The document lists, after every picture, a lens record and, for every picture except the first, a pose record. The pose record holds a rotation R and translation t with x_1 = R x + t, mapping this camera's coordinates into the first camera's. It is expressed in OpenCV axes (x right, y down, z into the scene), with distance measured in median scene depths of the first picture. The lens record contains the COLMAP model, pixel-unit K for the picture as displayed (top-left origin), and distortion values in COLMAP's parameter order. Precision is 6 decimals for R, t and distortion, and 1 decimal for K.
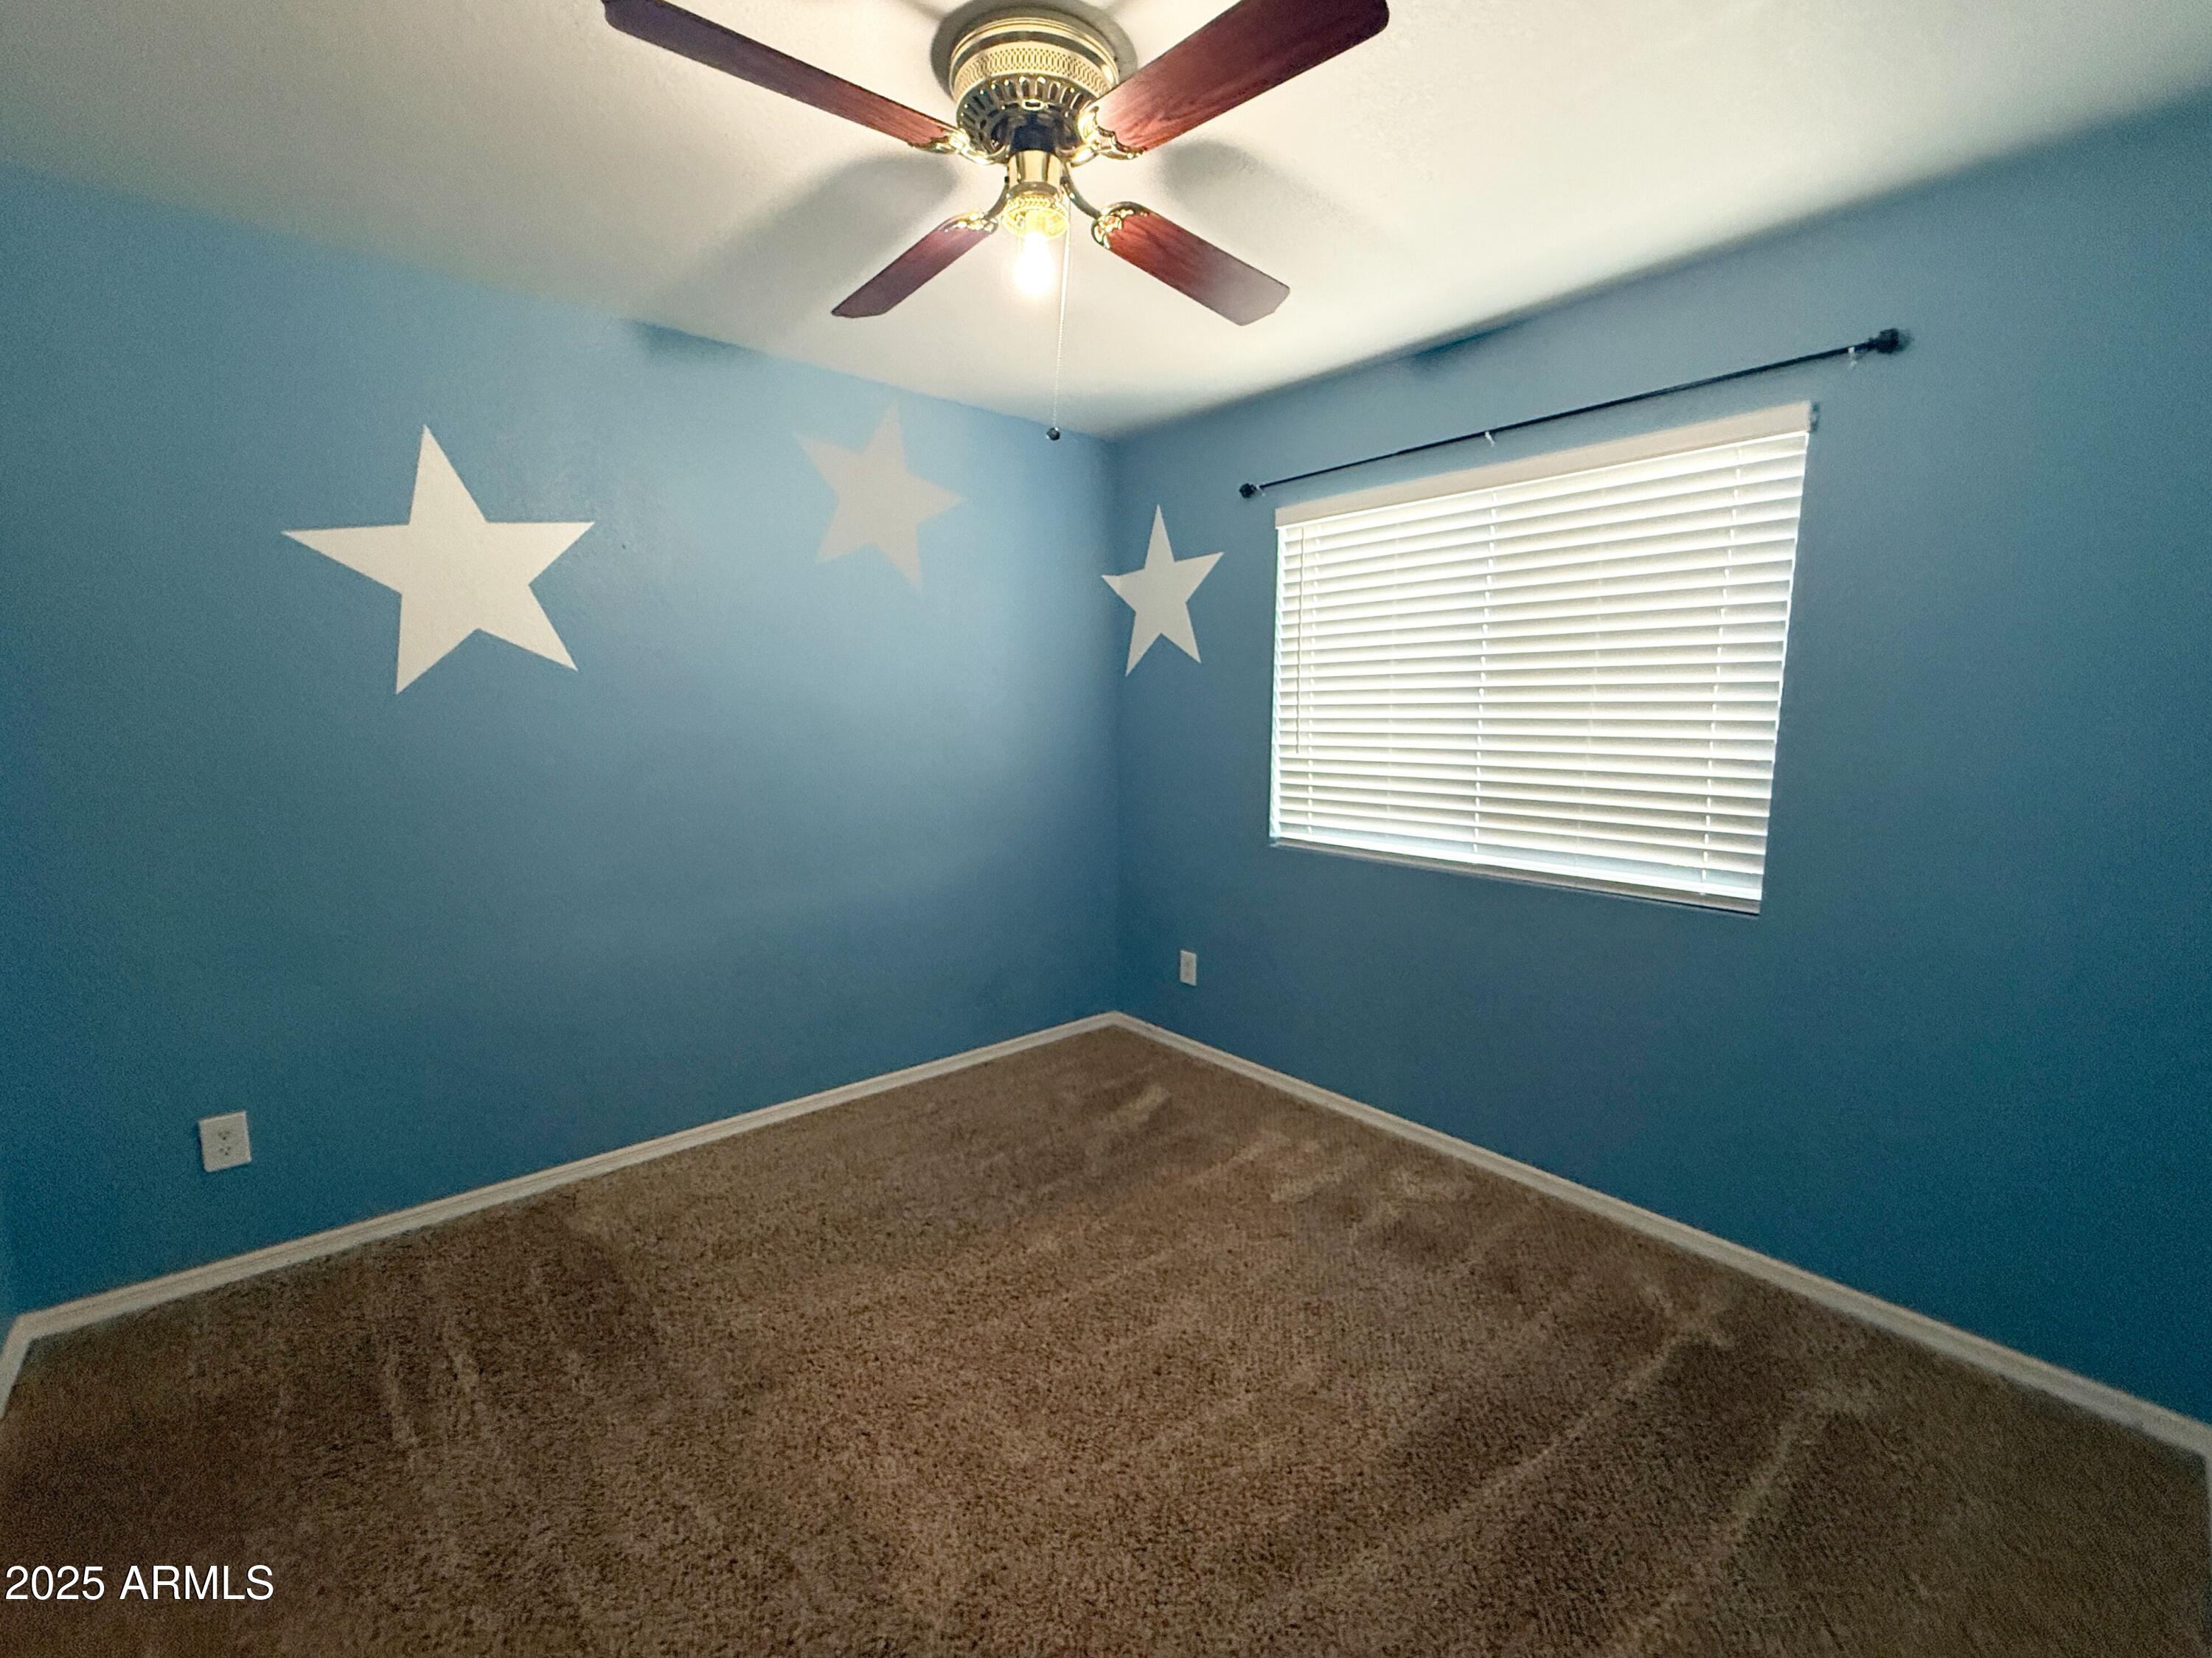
lens RADIAL K [[868.7, 0, 1106.0], [0, 868.7, 829.0], [0, 0, 1]] dist [-0.002859, -0.000335]
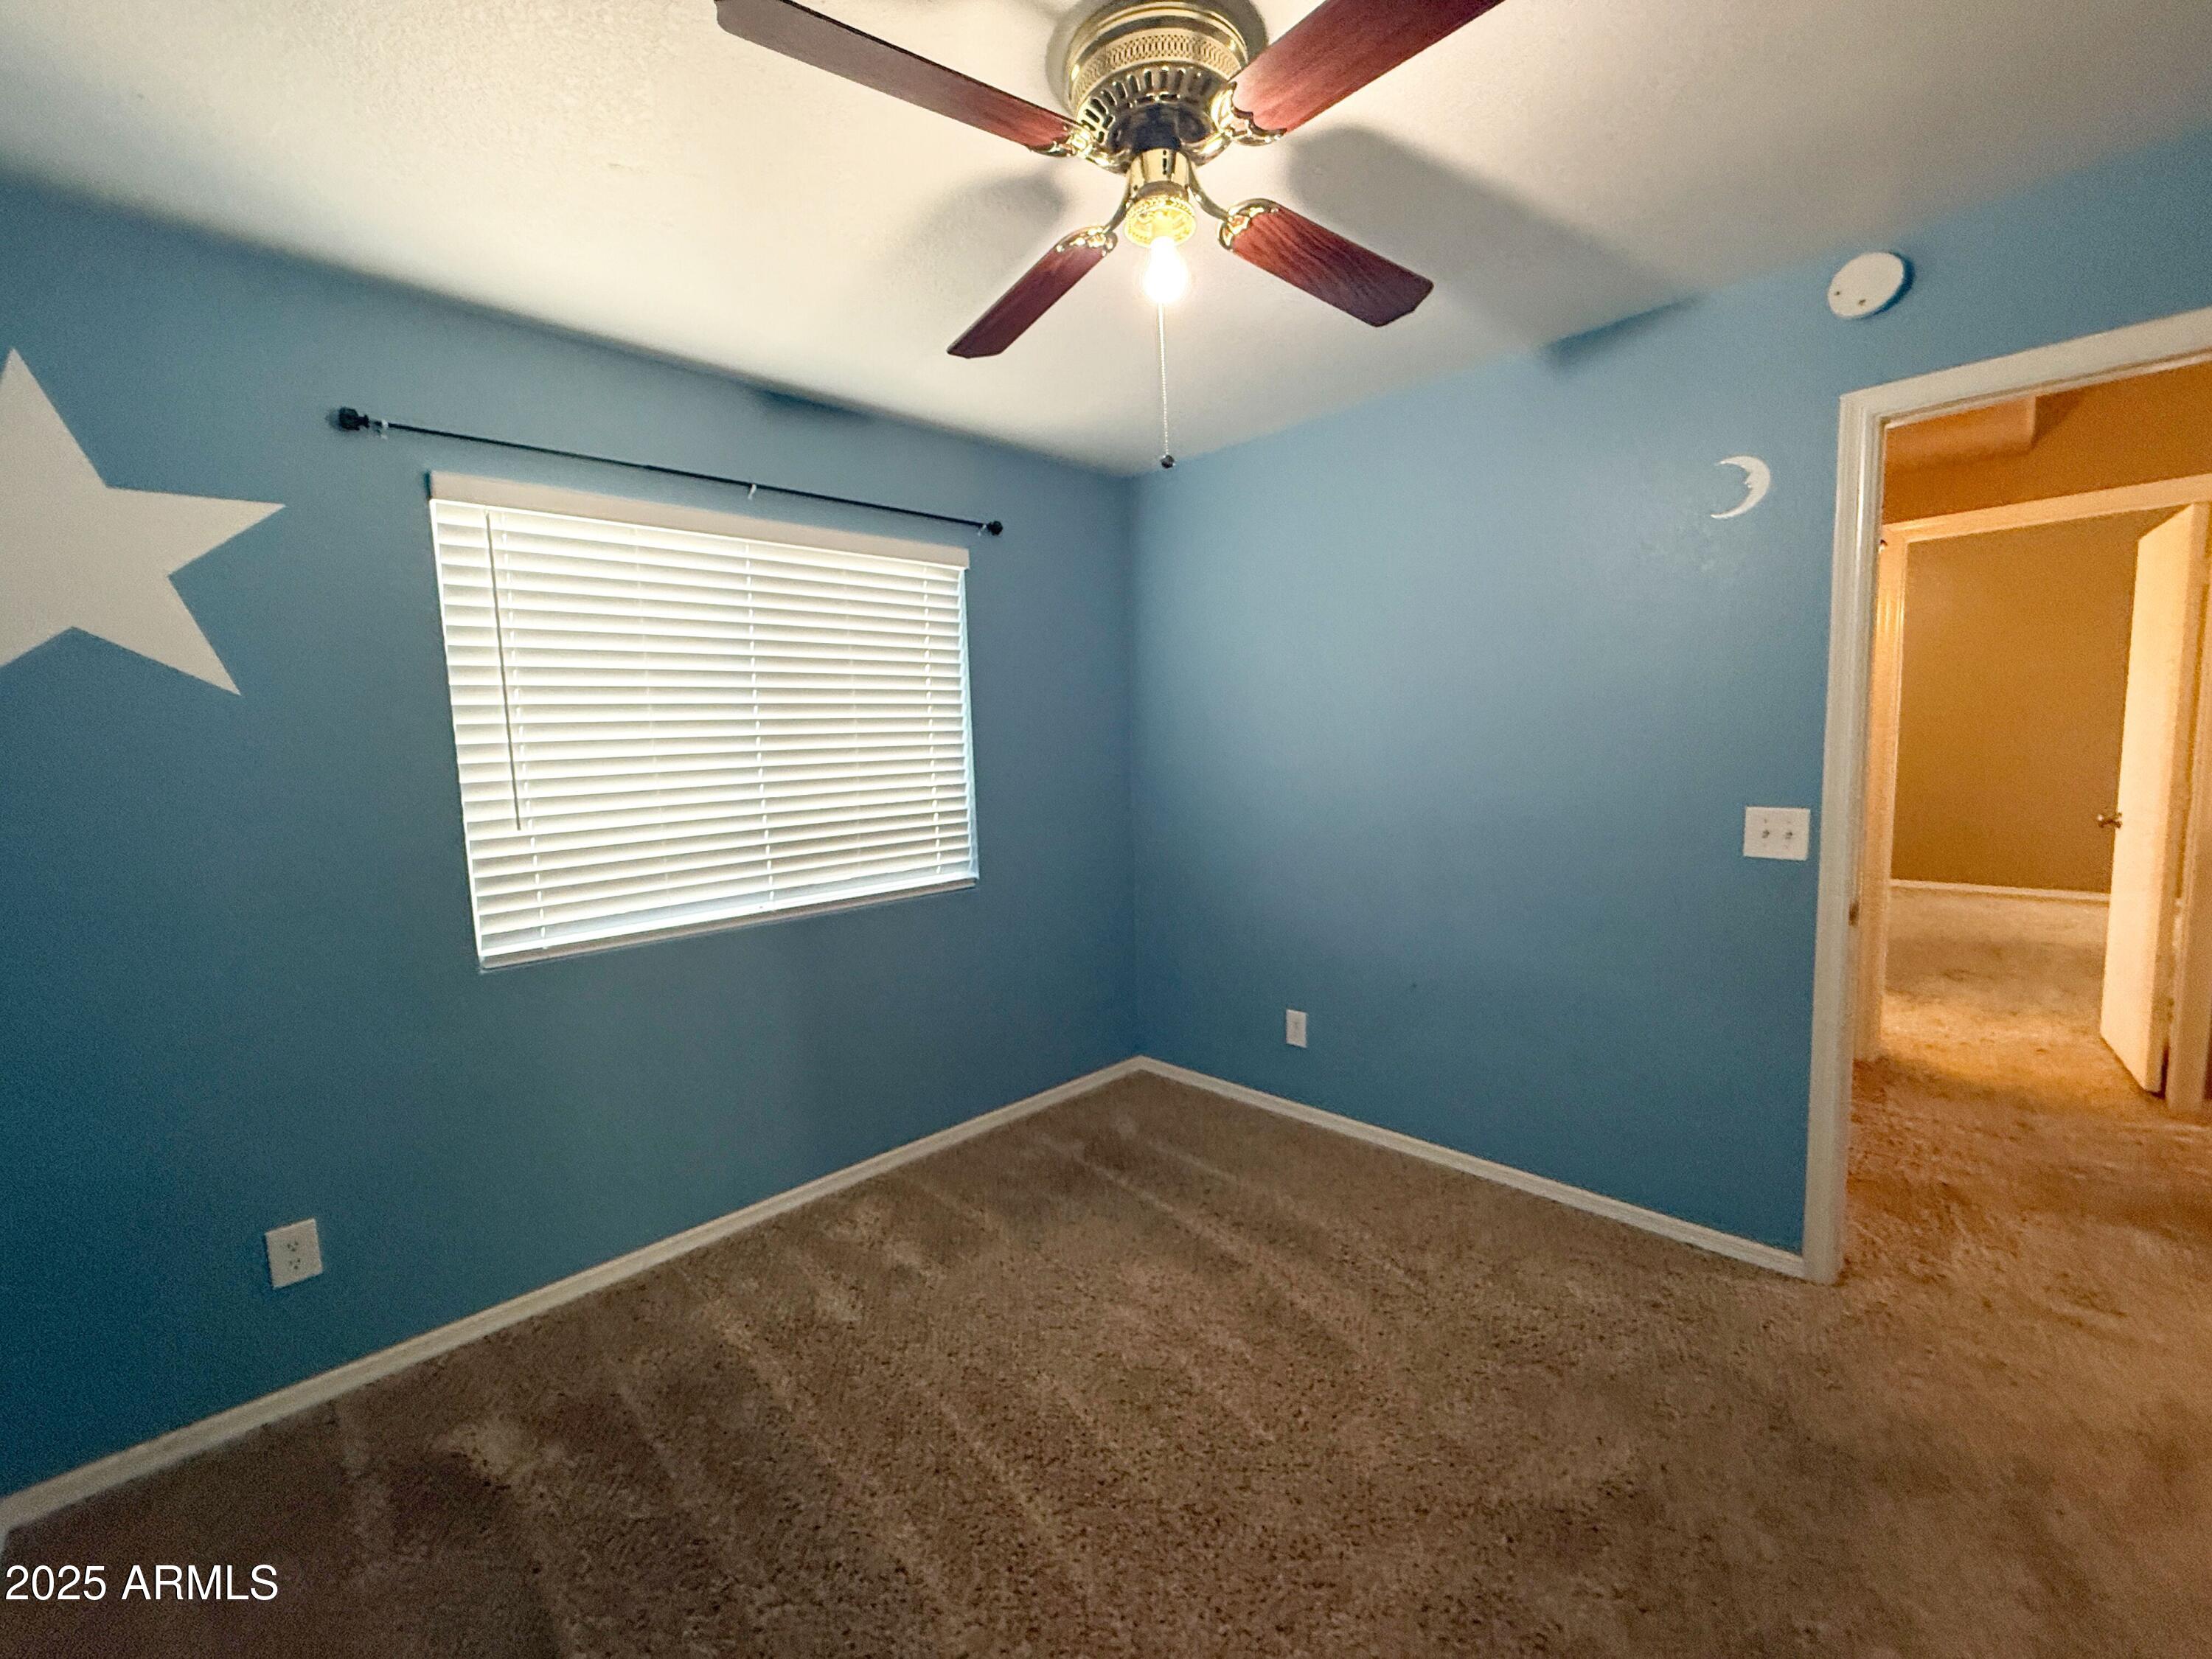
lens RADIAL K [[868.5, 0, 1106.0], [0, 868.5, 829.5], [0, 0, 1]] dist [-0.002859, -0.000335]
pose [[-0.021686, -0.110892, 0.993596, -0.596765], [0.166711, 0.979514, 0.112959, -0.106630], [-0.985767, 0.168093, -0.002755, 0.643732]]
